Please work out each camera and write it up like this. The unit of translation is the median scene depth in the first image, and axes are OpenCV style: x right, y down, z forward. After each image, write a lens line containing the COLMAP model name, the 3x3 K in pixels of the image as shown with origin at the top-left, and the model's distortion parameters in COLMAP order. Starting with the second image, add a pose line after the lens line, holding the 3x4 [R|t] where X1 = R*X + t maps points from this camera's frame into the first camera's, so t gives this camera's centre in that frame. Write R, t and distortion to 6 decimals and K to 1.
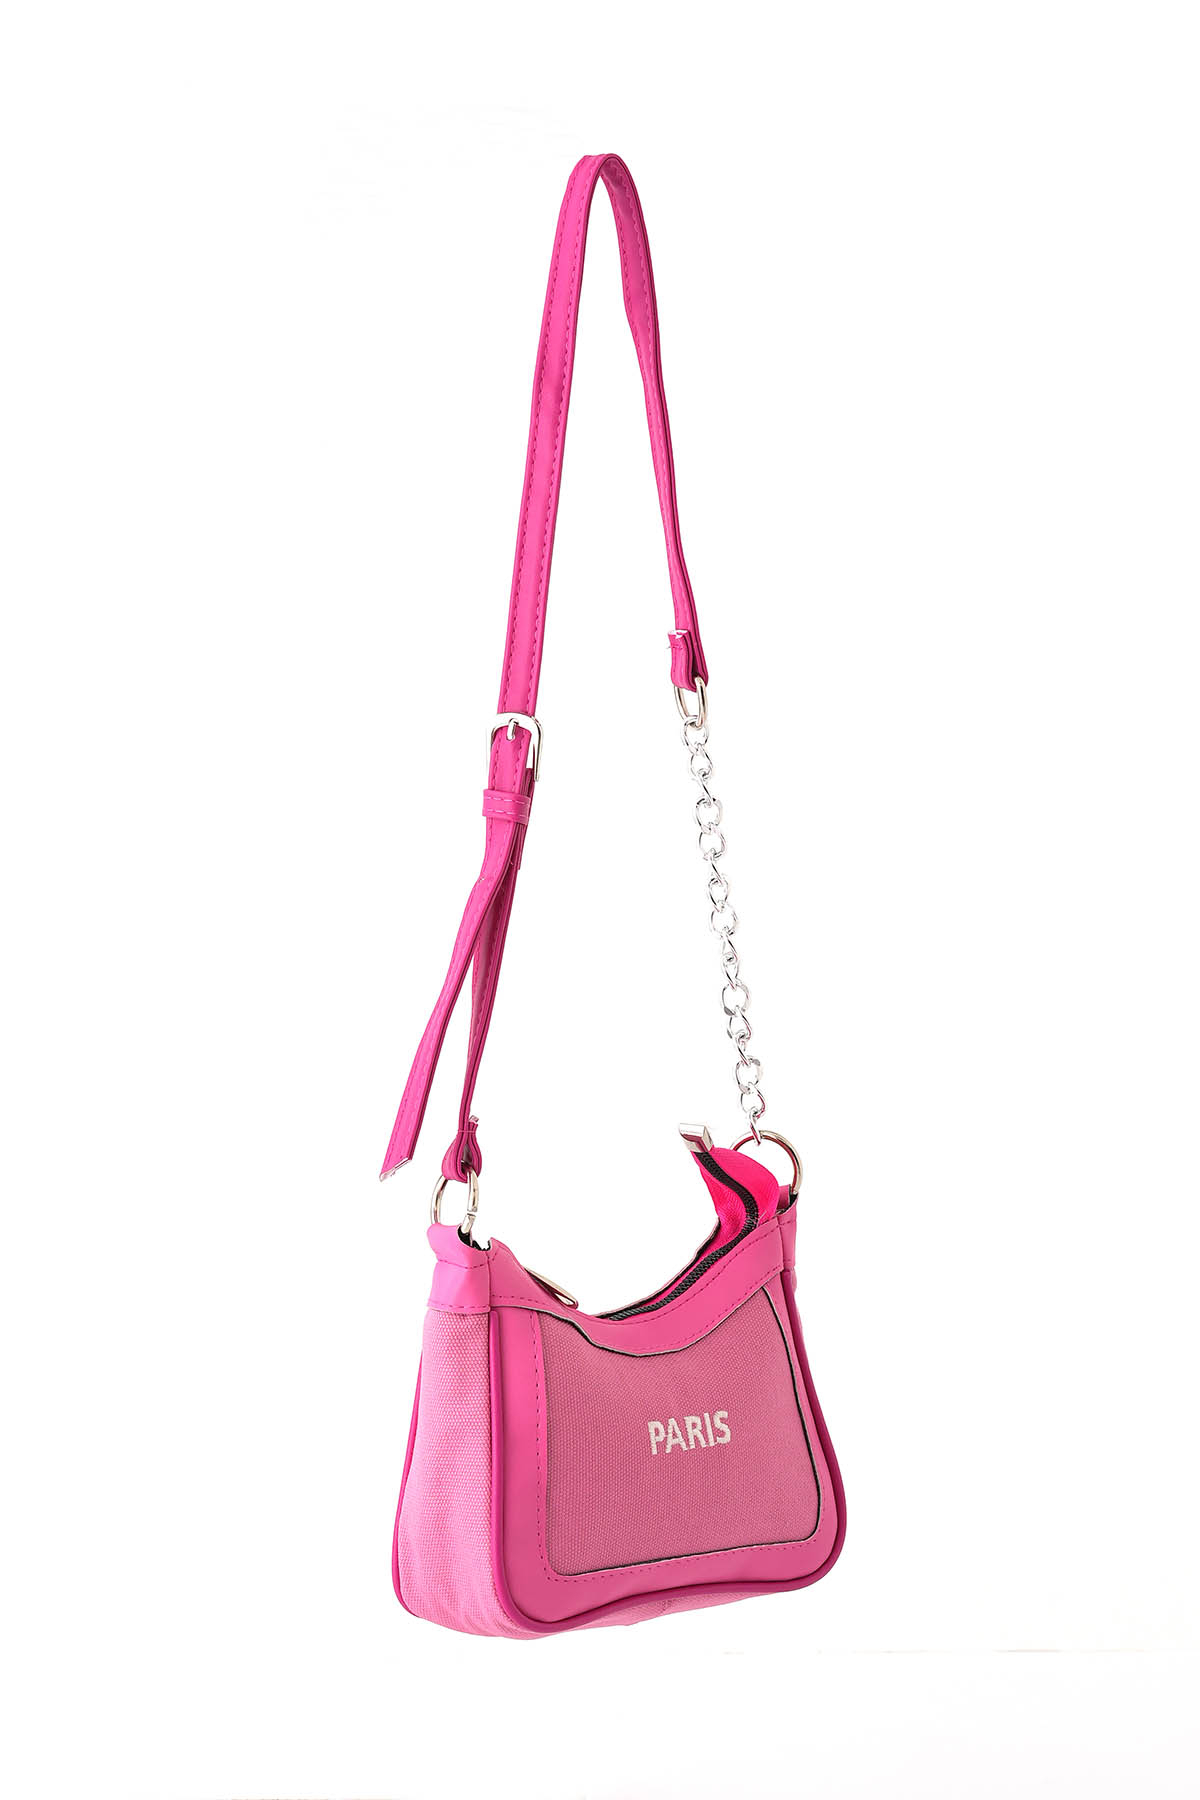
lens RADIAL K [[5351.0, 0, 600.0], [0, 5351.0, 900.0], [0, 0, 1]] dist [0.070664, 0.569652]
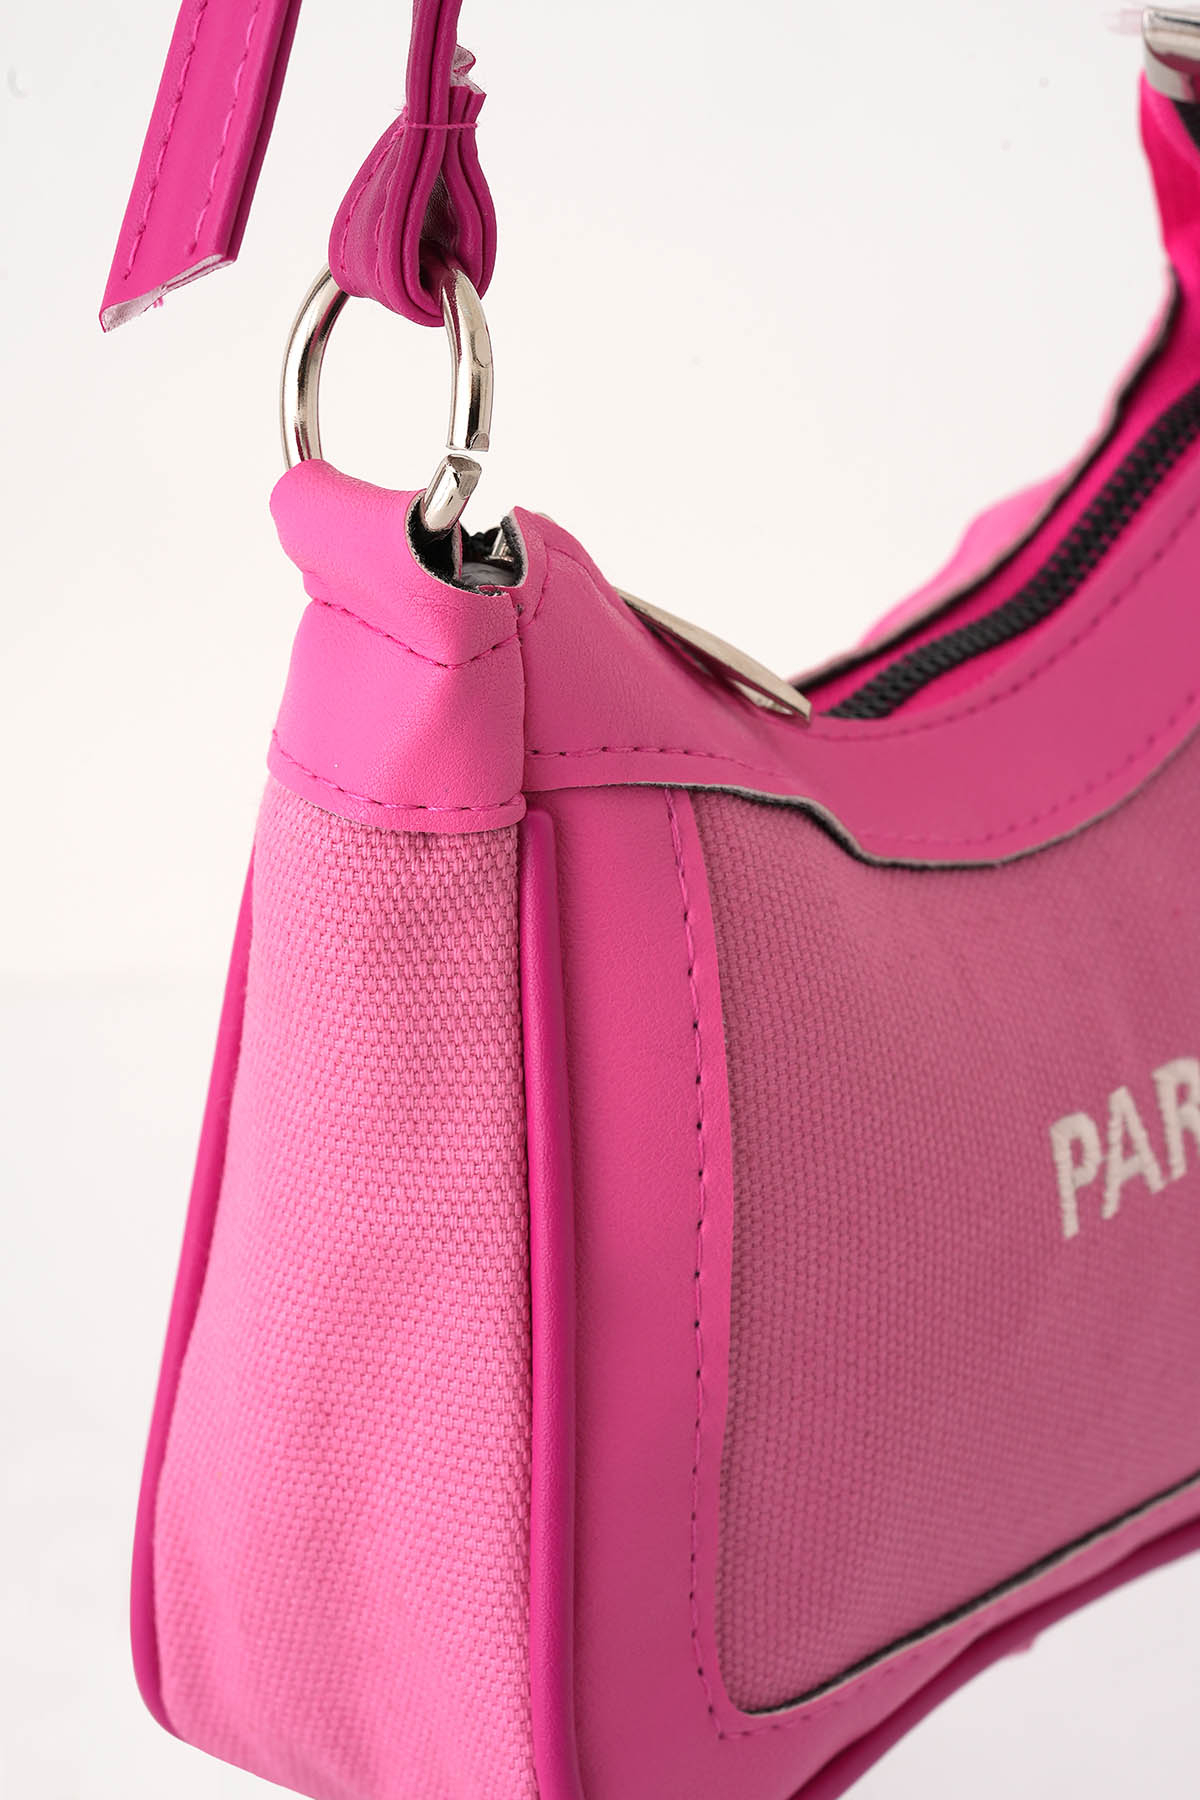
lens RADIAL K [[5351.0, 0, 600.0], [0, 5351.0, 900.0], [0, 0, 1]] dist [0.070664, 0.569652]
pose [[0.992925, -0.016016, 0.117655, -0.047383], [-0.023889, 0.943655, 0.330067, -0.004942], [-0.116313, -0.330543, 0.936597, 0.753685]]
